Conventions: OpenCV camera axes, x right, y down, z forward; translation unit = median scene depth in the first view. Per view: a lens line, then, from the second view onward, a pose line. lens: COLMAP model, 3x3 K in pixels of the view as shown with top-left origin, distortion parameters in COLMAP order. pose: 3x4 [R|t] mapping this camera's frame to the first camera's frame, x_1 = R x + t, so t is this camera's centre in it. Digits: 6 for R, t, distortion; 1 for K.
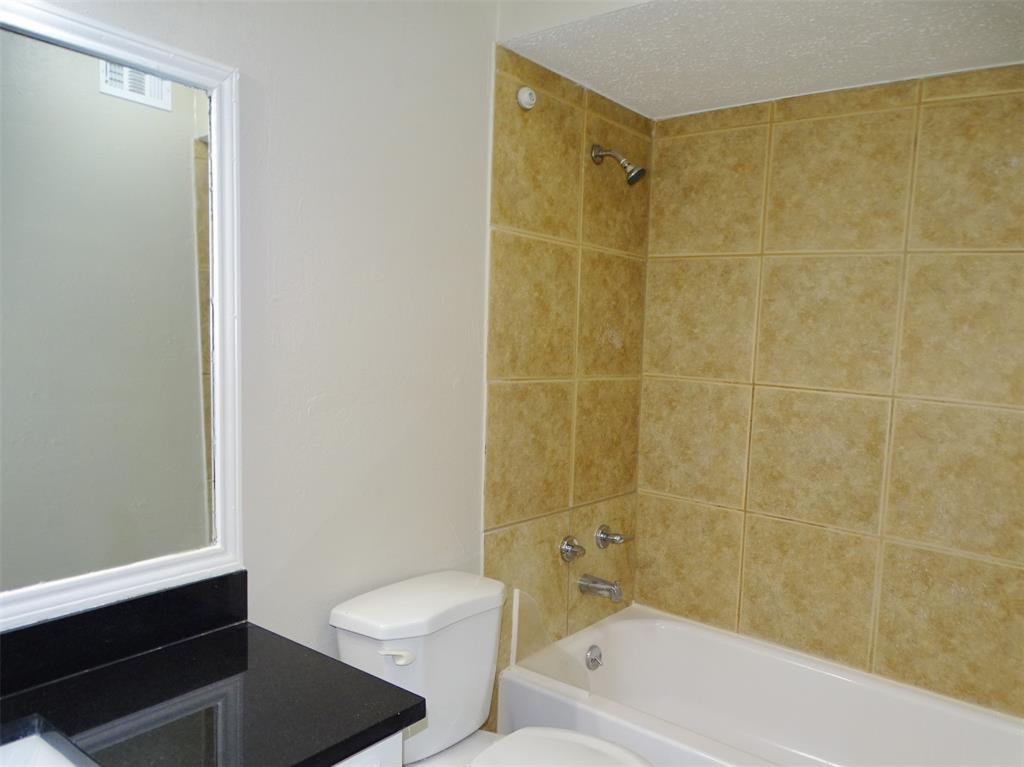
lens RADIAL K [[767.9, 0, 515.7], [0, 767.9, 384.1], [0, 0, 1]] dist [0.084584, -0.067225]
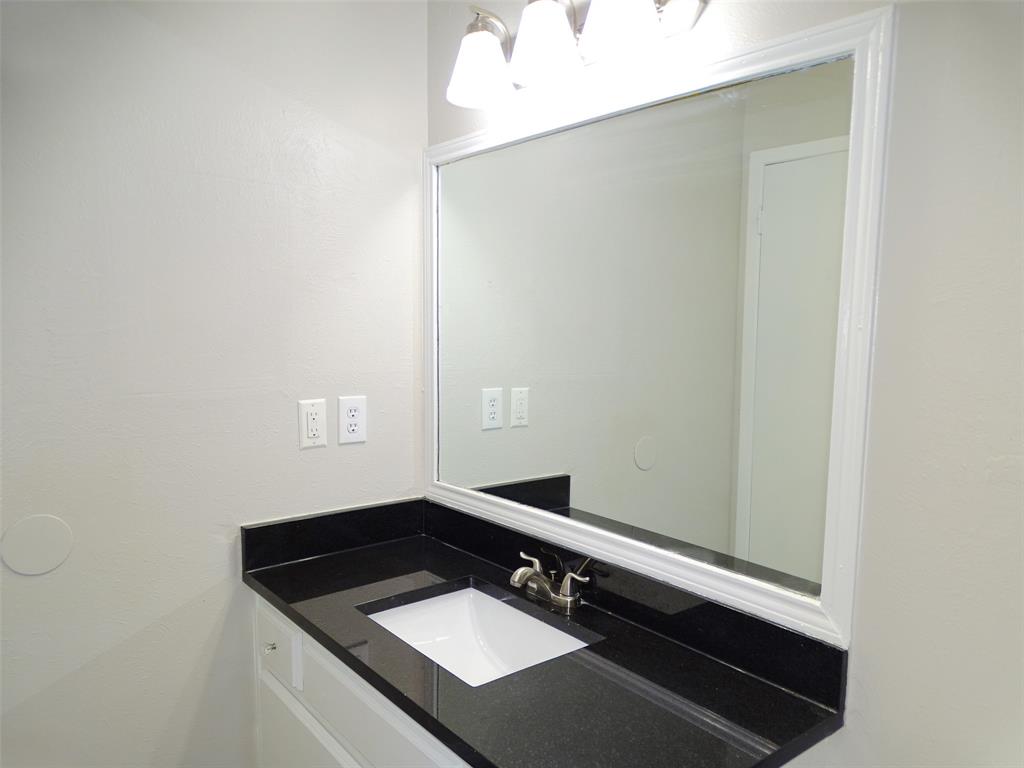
lens RADIAL K [[767.9, 0, 515.7], [0, 767.9, 384.6], [0, 0, 1]] dist [0.084584, -0.067225]
pose [[-0.256198, 0.071630, -0.963967, 0.576864], [-0.125215, 0.986389, 0.106575, -0.082374], [0.958480, 0.148007, -0.243742, 1.000566]]
